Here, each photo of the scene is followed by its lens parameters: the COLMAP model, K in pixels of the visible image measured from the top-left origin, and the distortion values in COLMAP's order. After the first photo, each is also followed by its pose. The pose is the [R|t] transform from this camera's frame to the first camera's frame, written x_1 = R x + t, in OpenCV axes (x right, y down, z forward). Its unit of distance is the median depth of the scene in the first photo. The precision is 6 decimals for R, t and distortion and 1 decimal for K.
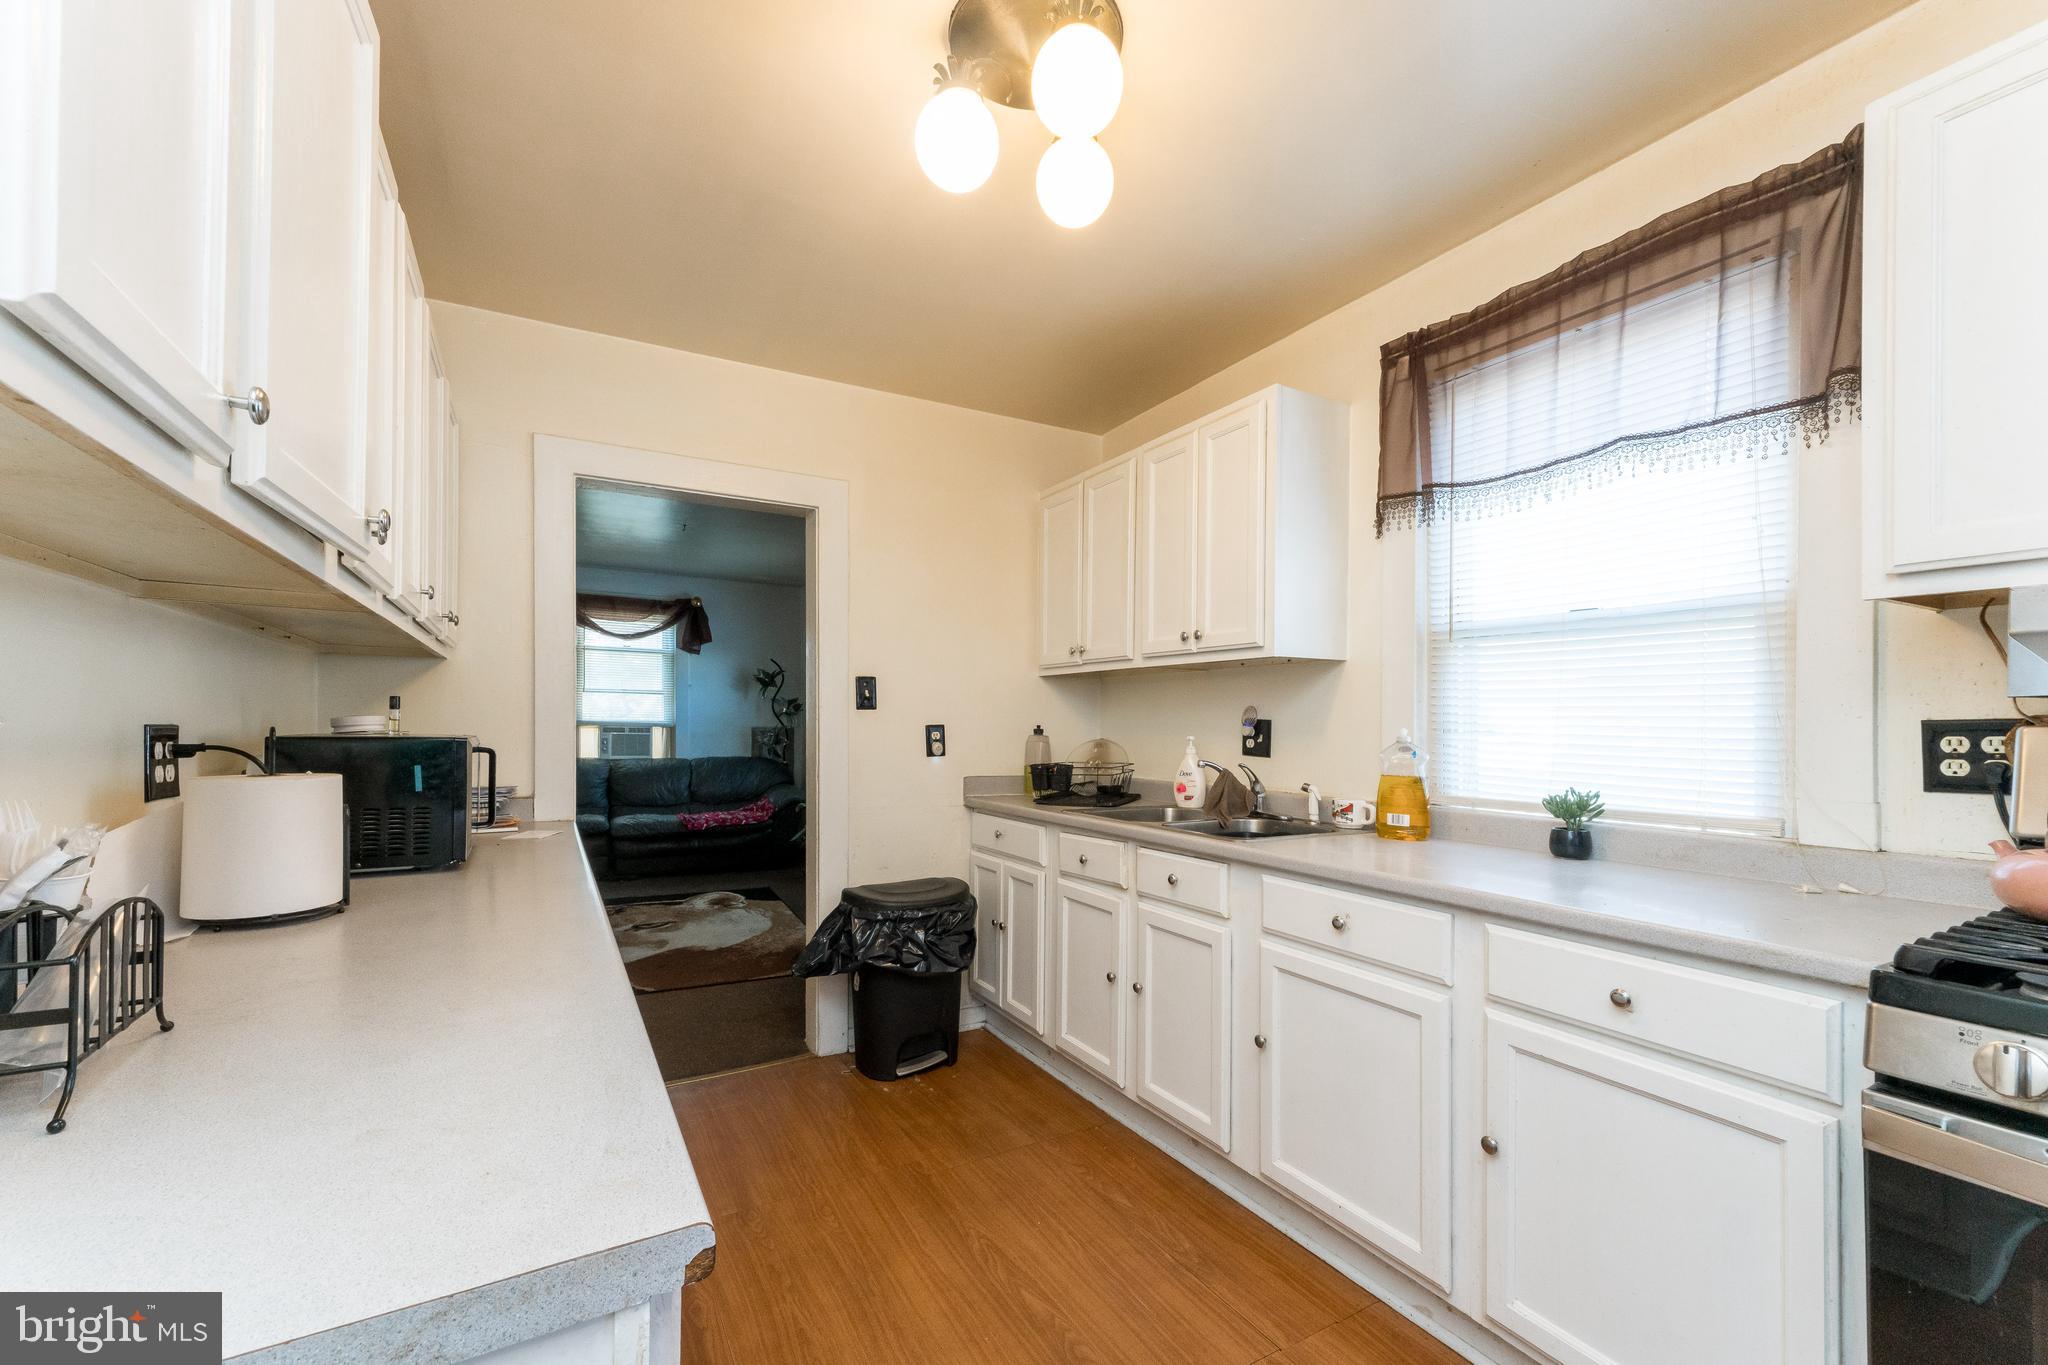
lens RADIAL K [[831.2, 0, 1002.8], [0, 831.2, 727.2], [0, 0, 1]] dist [0.000731, -0.000022]
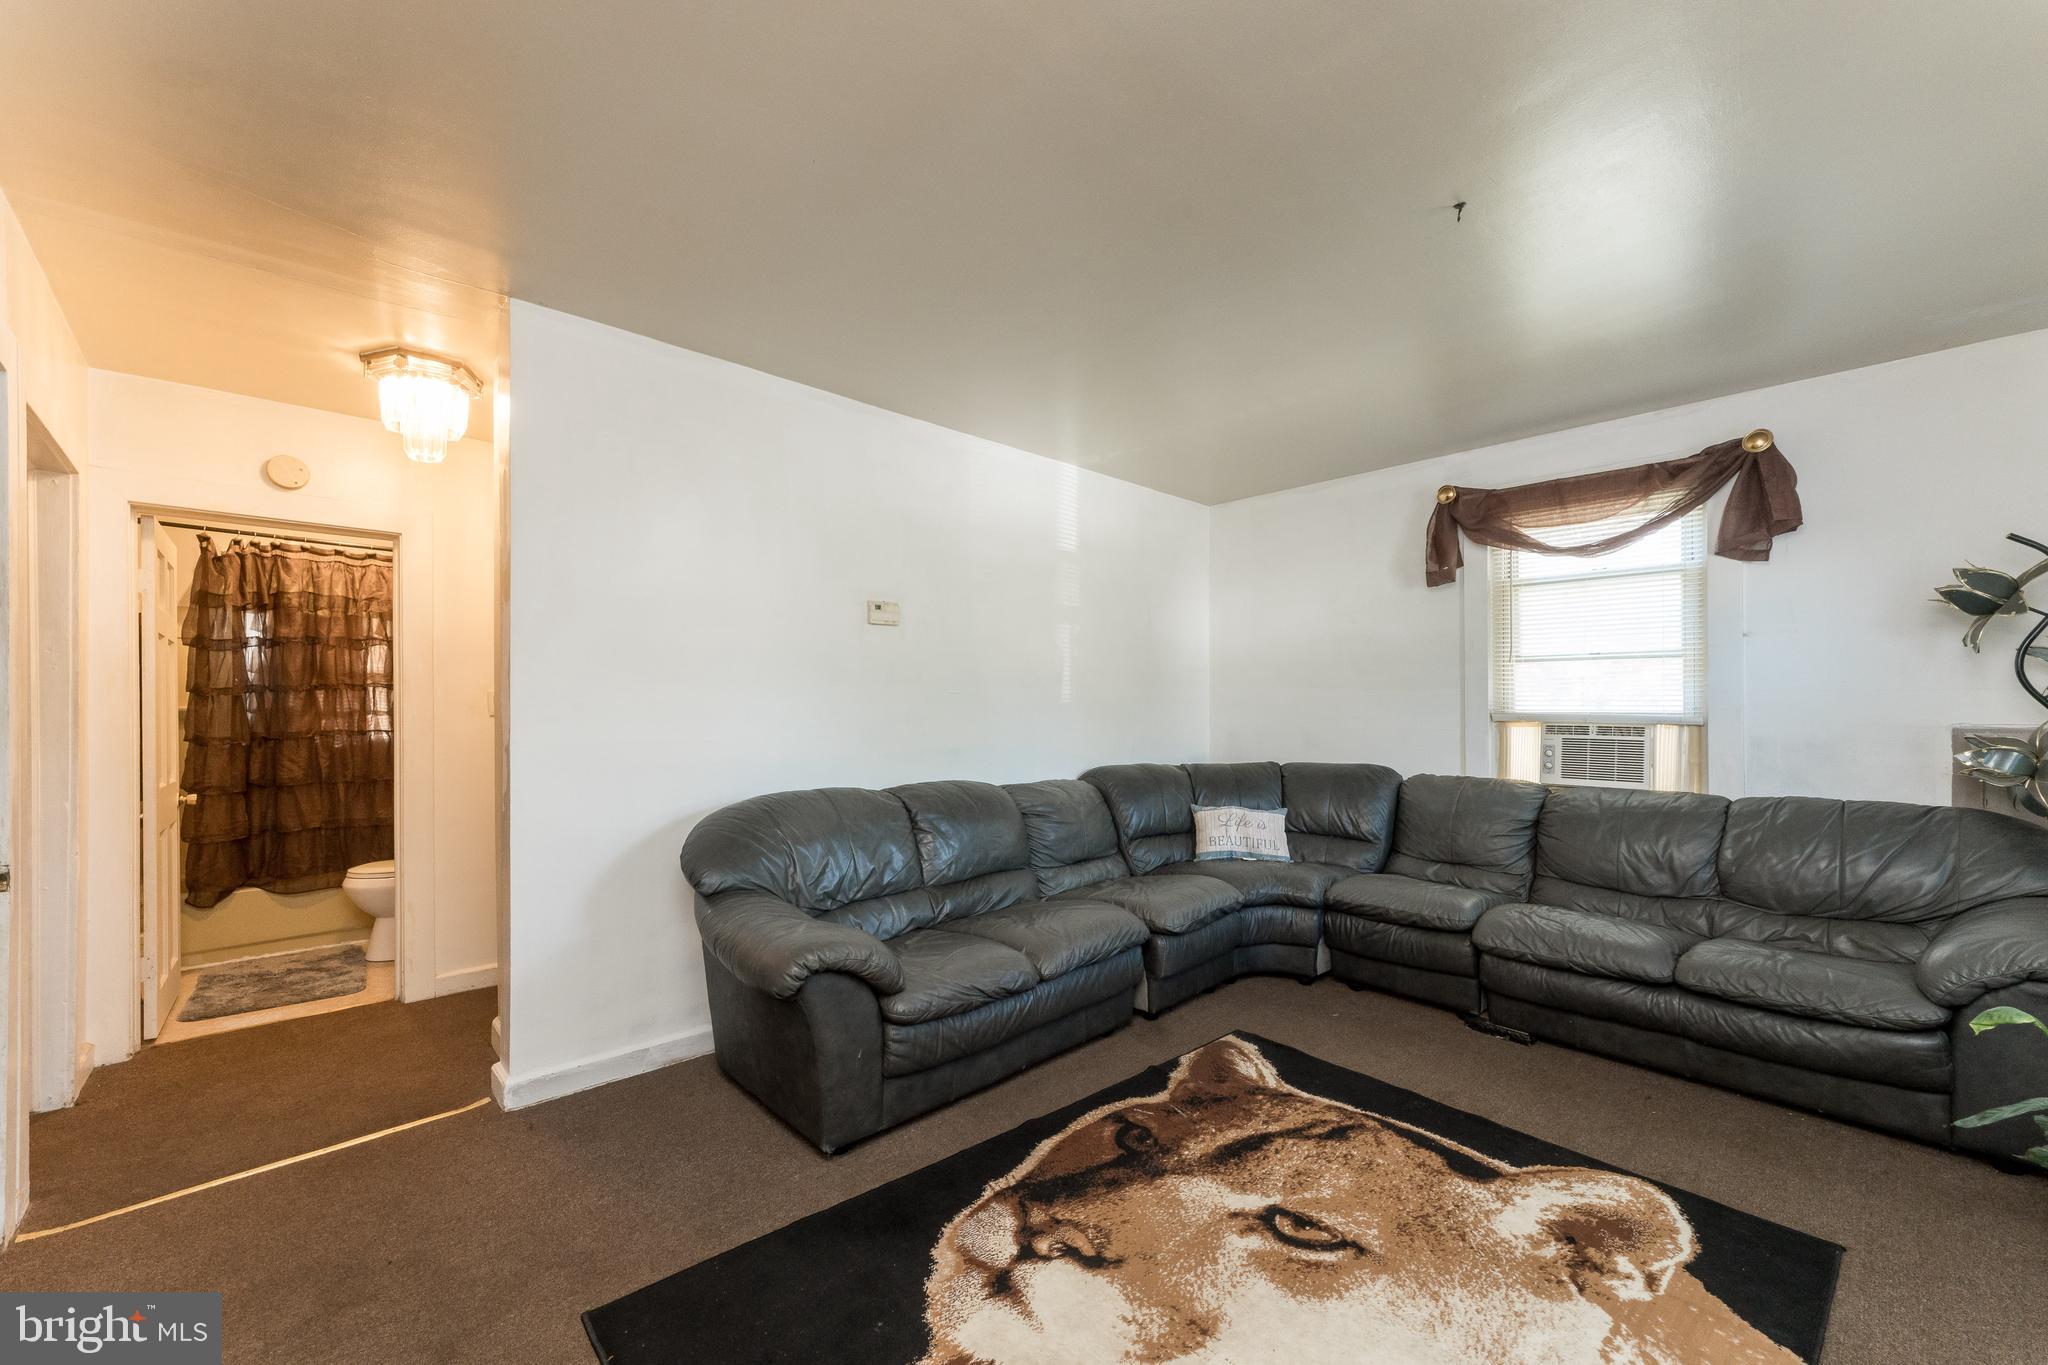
lens RADIAL K [[818.6, 0, 1023.8], [0, 818.6, 709.3], [0, 0, 1]] dist [0.003623, 0.000137]
pose [[0.255943, -0.007448, -0.966663, -0.117654], [0.001510, 0.999972, -0.007305, -0.015869], [0.966691, 0.000410, 0.255947, 1.227005]]
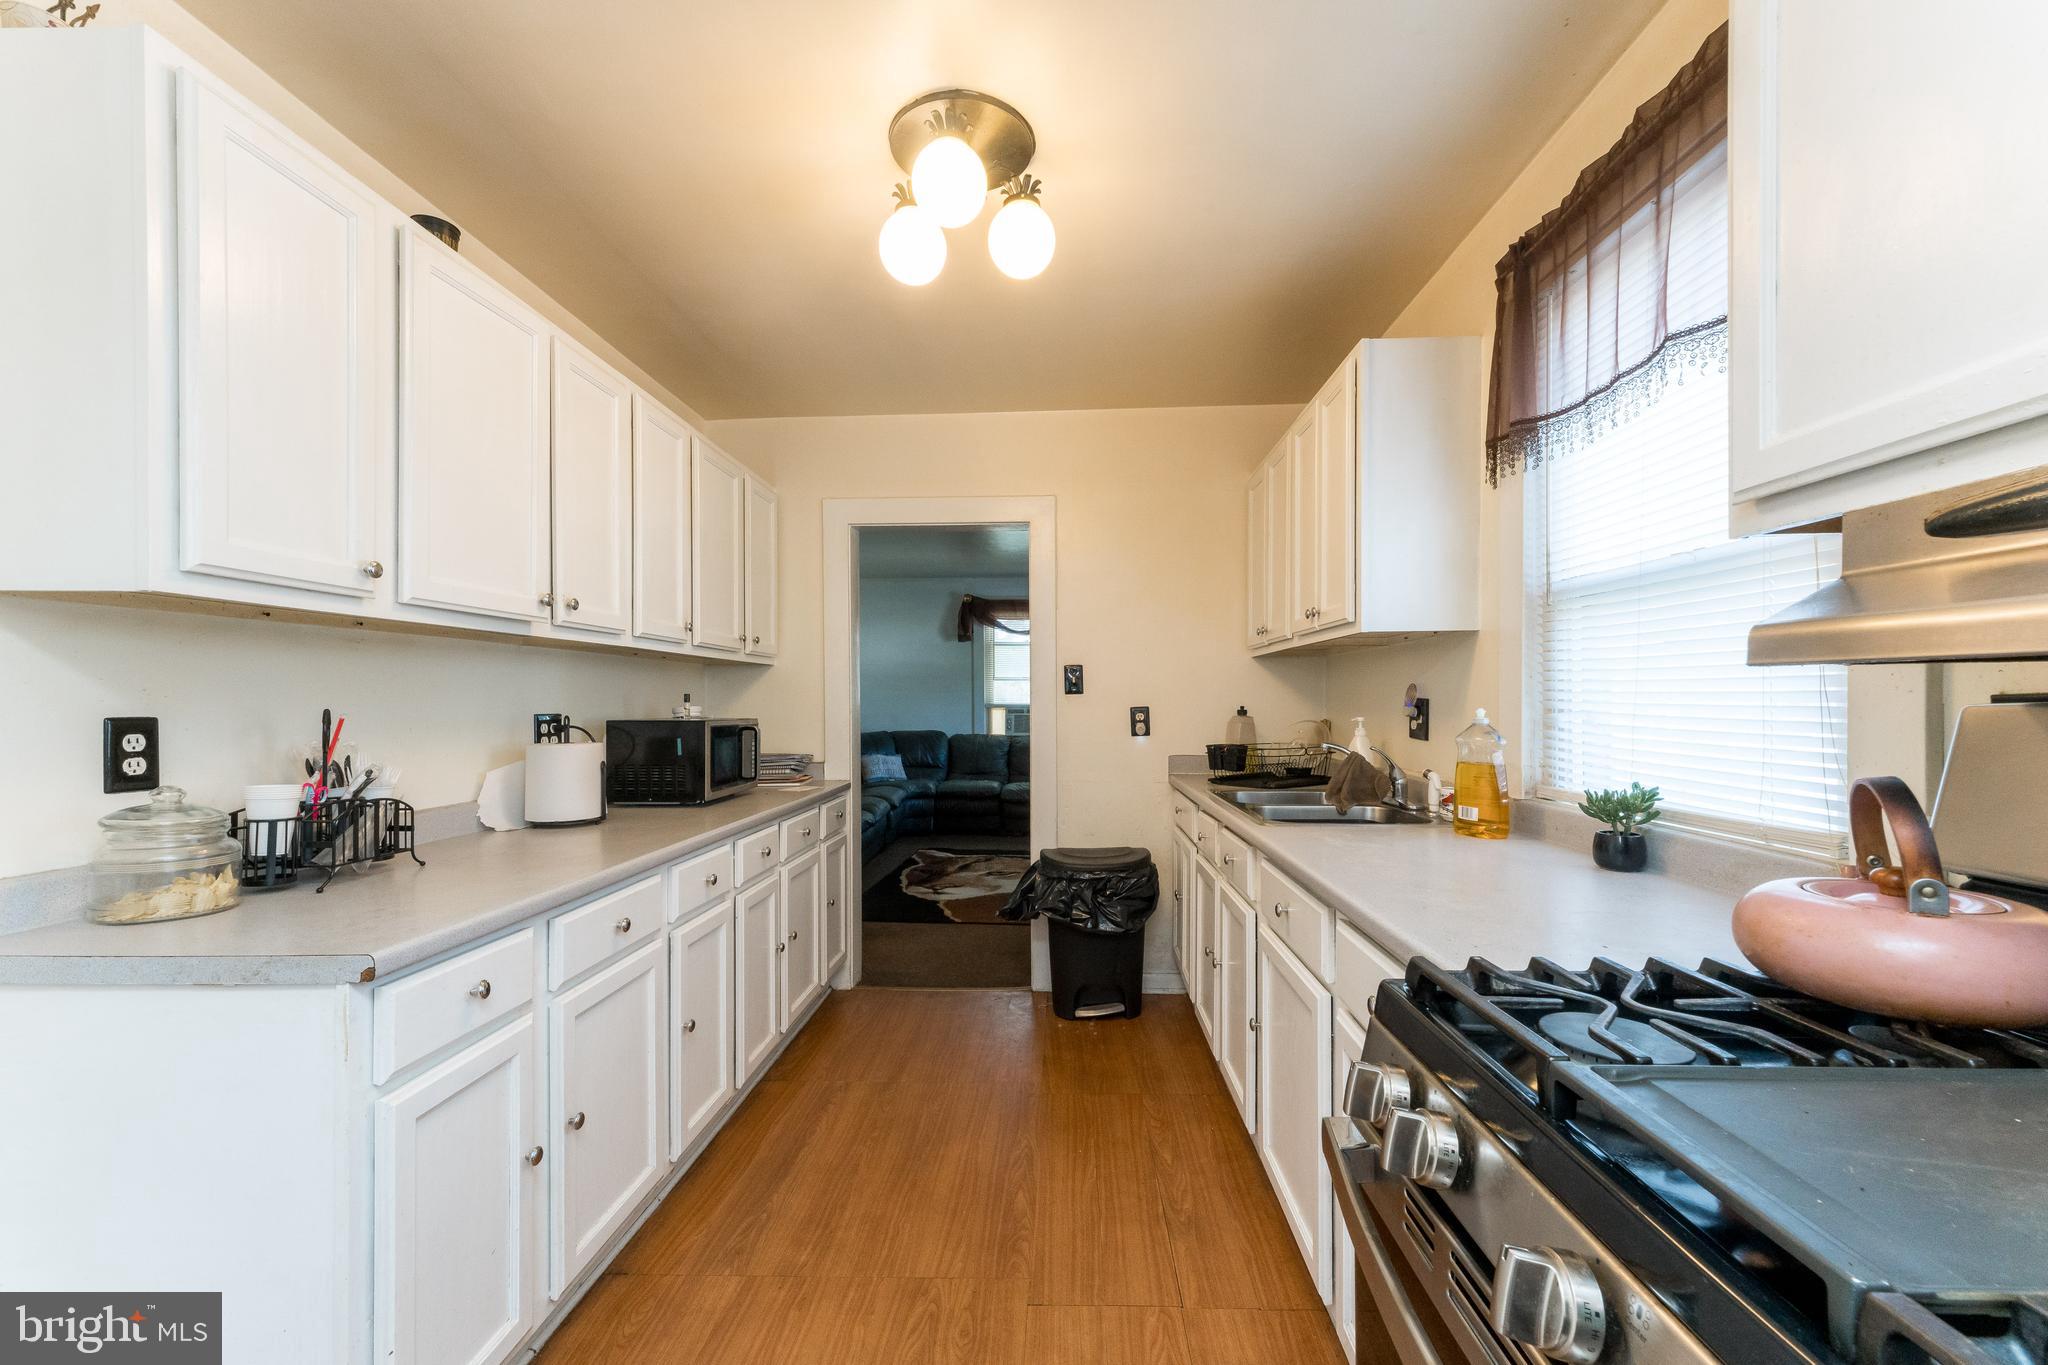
lens RADIAL K [[818.6, 0, 1023.8], [0, 818.6, 709.3], [0, 0, 1]] dist [0.003623, 0.000137]
pose [[0.850936, -0.007782, -0.525212, 0.367747], [0.010180, 0.999947, 0.001679, -0.003180], [0.525171, -0.006775, 0.850970, 0.011995]]
